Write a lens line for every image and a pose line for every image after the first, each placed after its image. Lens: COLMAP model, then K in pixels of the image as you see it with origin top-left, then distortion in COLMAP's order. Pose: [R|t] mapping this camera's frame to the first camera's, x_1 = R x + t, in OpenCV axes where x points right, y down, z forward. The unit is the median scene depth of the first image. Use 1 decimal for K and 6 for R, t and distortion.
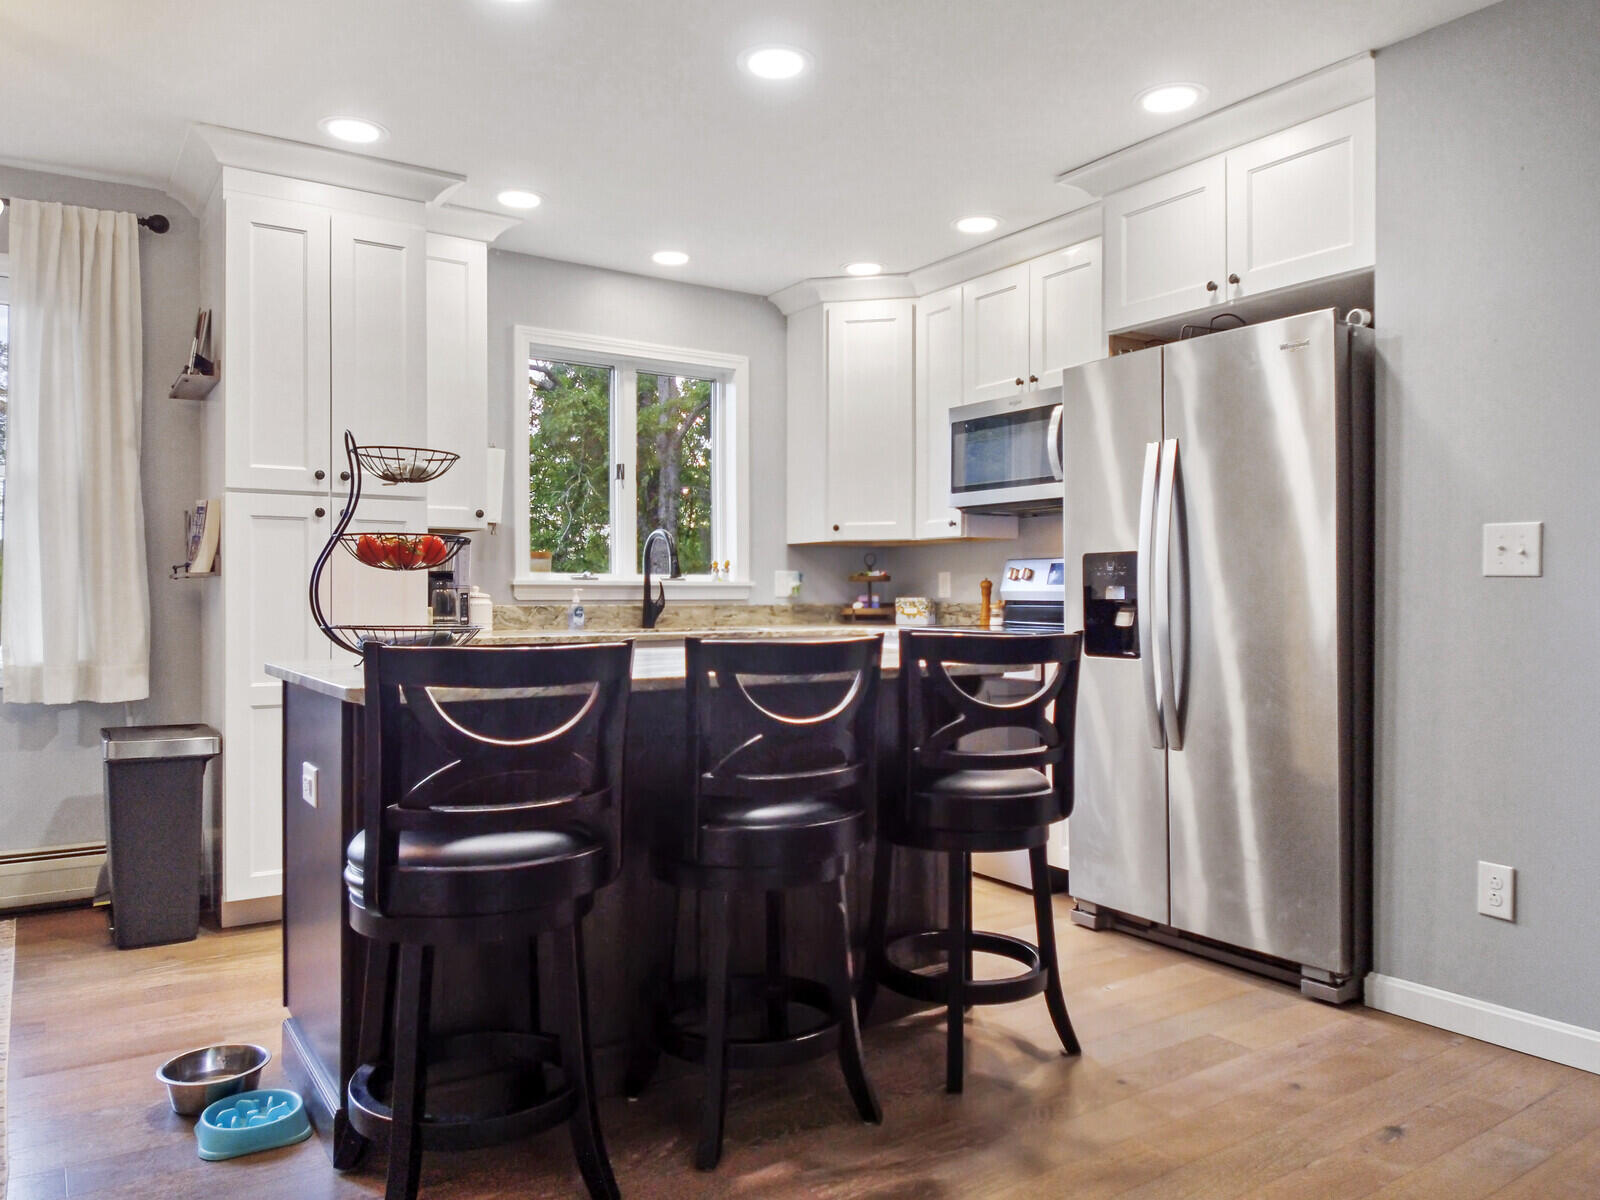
lens RADIAL K [[1126.1, 0, 802.1], [0, 1126.1, 594.4], [0, 0, 1]] dist [0.053010, -0.099885]
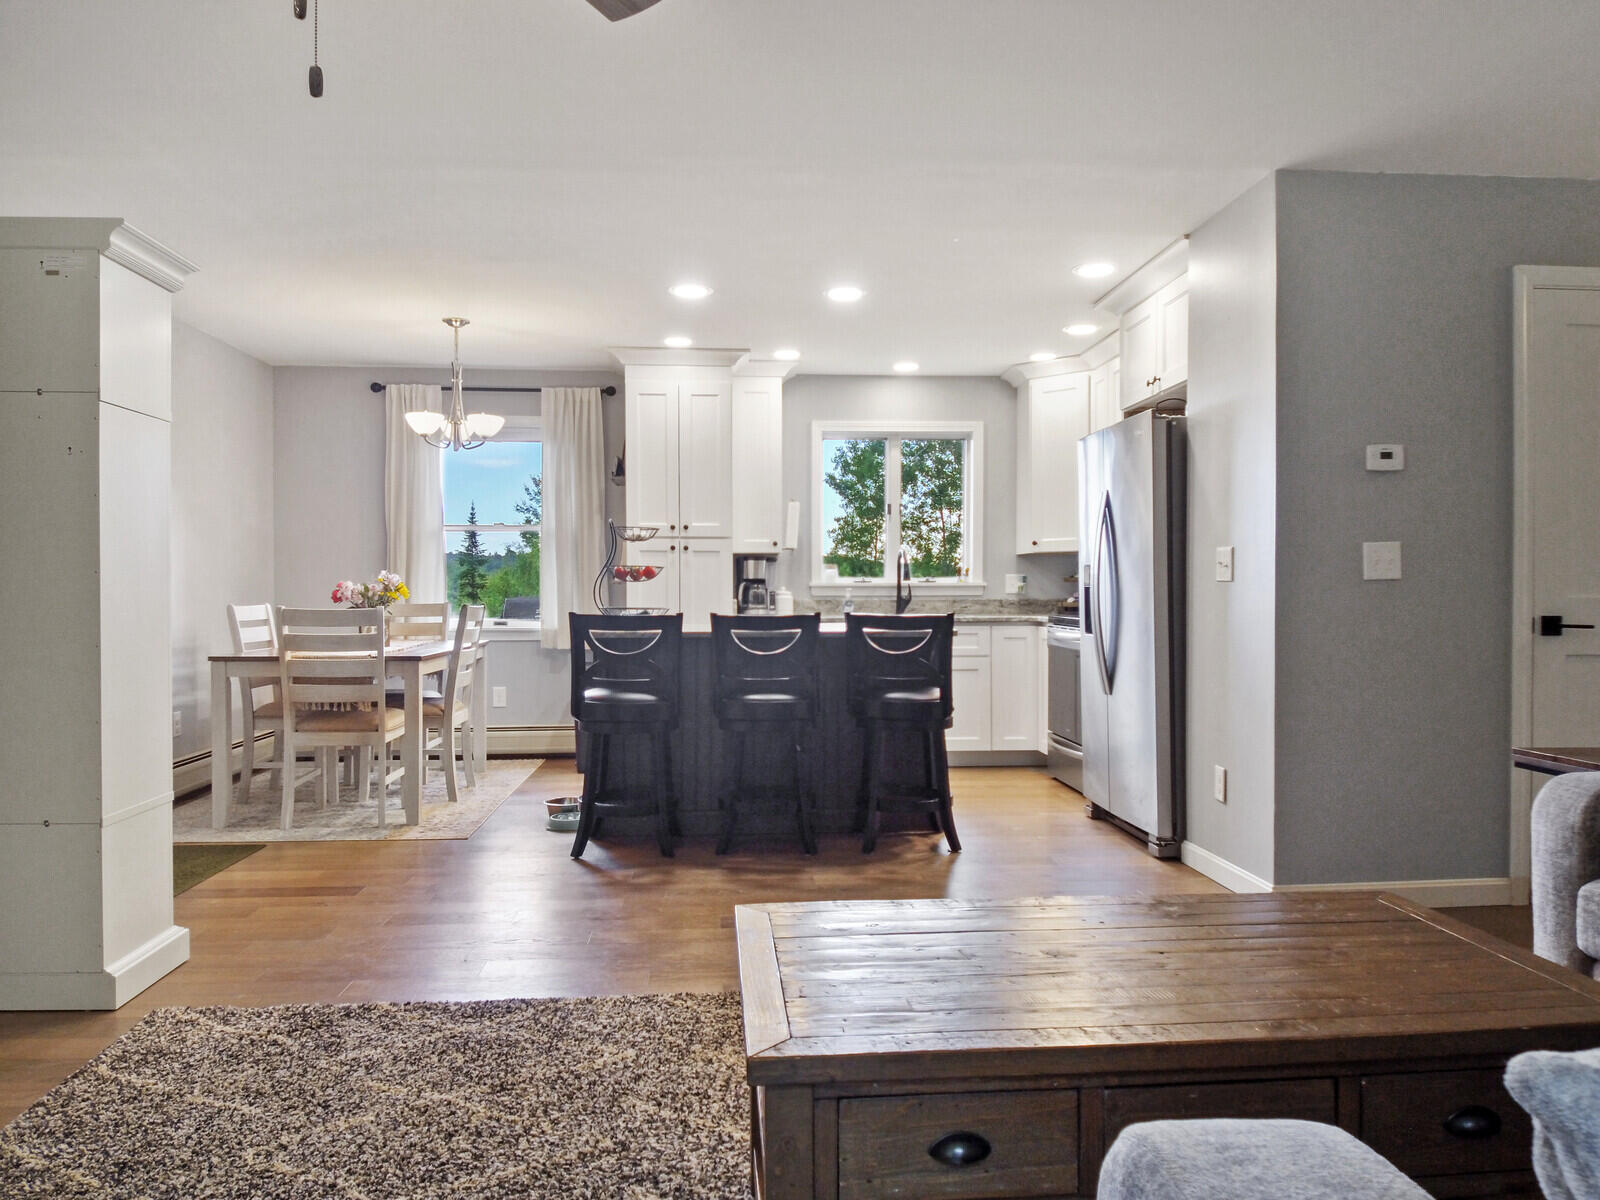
lens RADIAL K [[1126.1, 0, 802.1], [0, 1126.1, 594.4], [0, 0, 1]] dist [0.053010, -0.099885]
pose [[0.866707, 0.000396, -0.498817, 0.517367], [0.002109, 0.999988, 0.004458, -0.003890], [0.498813, -0.004915, 0.866696, -0.367340]]
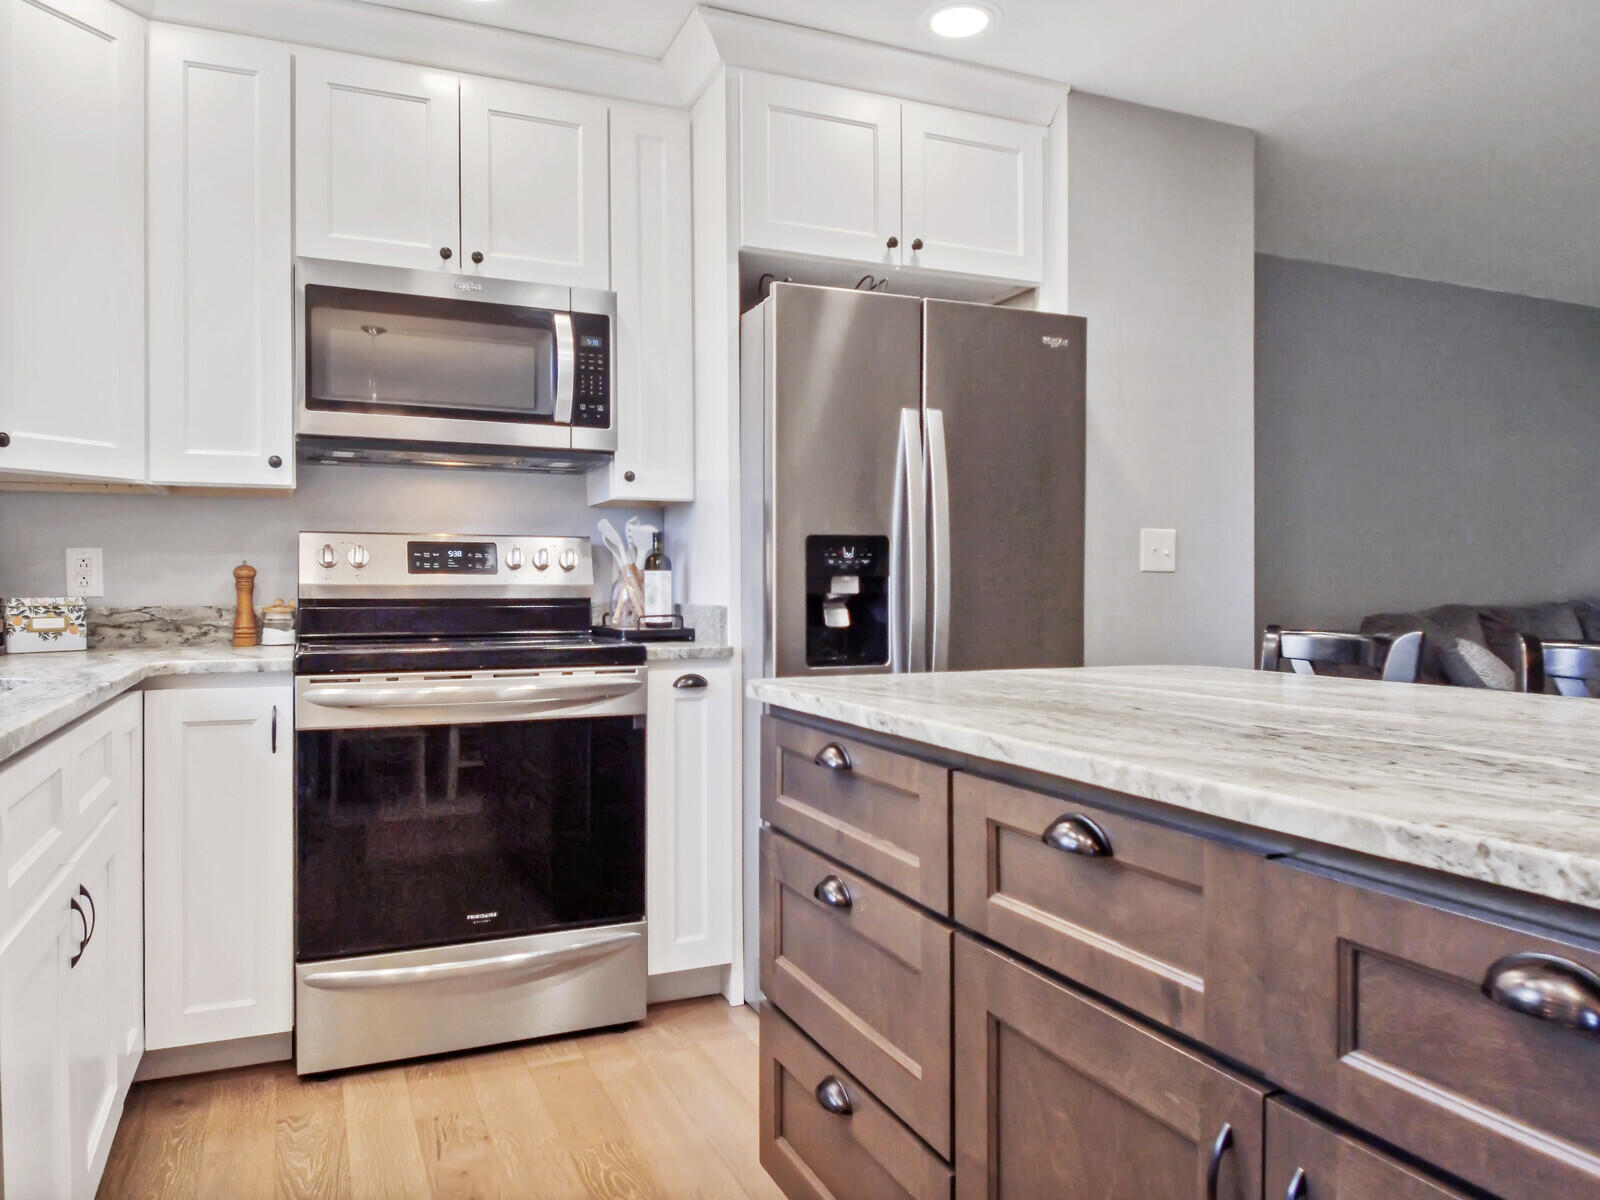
lens RADIAL K [[1126.1, 0, 802.1], [0, 1126.1, 594.4], [0, 0, 1]] dist [0.053010, -0.099885]
pose [[0.192978, -0.002171, 0.981201, -0.370937], [0.004042, 0.999991, 0.001418, 0.002432], [-0.981195, 0.003693, 0.192985, 0.633138]]
